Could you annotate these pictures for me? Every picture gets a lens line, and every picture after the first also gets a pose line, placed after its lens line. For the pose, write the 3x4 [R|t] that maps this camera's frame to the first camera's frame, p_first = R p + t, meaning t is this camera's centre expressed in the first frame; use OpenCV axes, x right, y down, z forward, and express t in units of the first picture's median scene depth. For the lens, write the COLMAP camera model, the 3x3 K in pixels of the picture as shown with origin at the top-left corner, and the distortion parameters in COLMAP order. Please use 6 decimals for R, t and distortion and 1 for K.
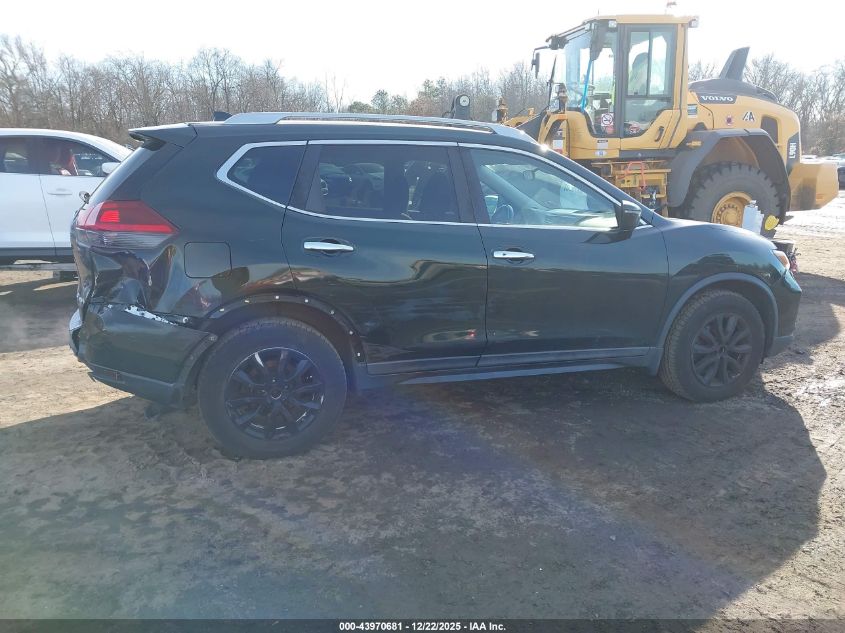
lens RADIAL K [[645.3, 0, 422.5], [0, 645.3, 316.5], [0, 0, 1]] dist [0.005482, 0.004300]
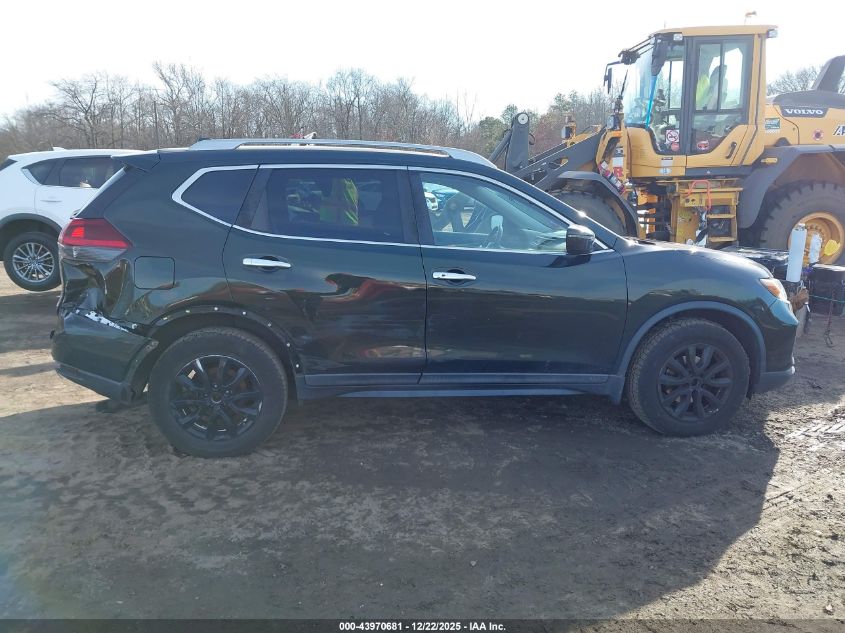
lens RADIAL K [[644.8, 0, 422.5], [0, 644.8, 316.5], [0, 0, 1]] dist [0.003471, 0.002743]
pose [[0.982298, 0.040567, -0.182880, 0.277529], [-0.044410, 0.998869, -0.016970, -0.012398], [0.181985, 0.024791, 0.982989, -0.002921]]
